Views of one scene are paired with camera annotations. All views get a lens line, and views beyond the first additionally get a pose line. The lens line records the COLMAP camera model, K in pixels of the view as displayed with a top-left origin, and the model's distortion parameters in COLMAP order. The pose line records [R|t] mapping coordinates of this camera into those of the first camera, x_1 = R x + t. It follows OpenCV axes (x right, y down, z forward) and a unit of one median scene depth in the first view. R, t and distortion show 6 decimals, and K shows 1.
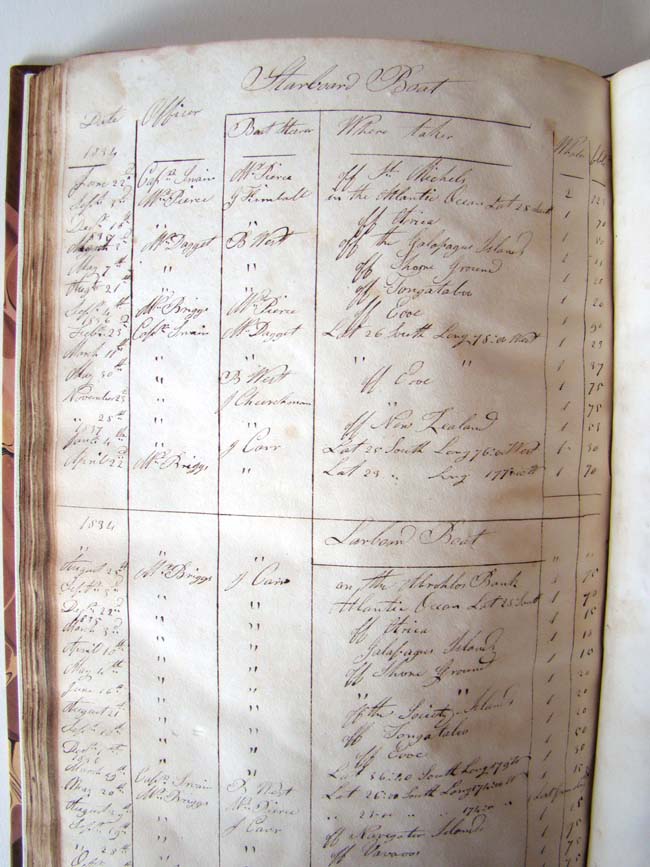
lens RADIAL K [[739.2, 0, 326.3], [0, 739.2, 434.5], [0, 0, 1]] dist [-0.173967, 0.069766]
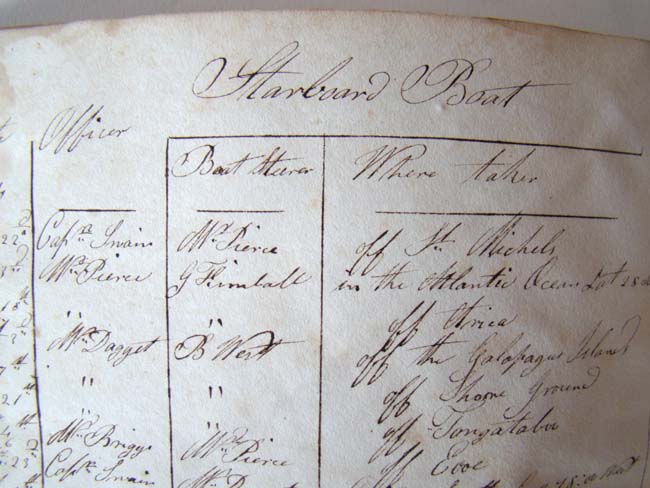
lens RADIAL K [[554.2, 0, 320.0], [0, 554.2, 247.0], [0, 0, 1]] dist [-0.173967, 0.069766]
pose [[0.999190, -0.010602, 0.038820, -0.030199], [0.010983, 0.999894, -0.009594, -0.351650], [-0.038714, 0.010012, 0.999200, 0.536300]]
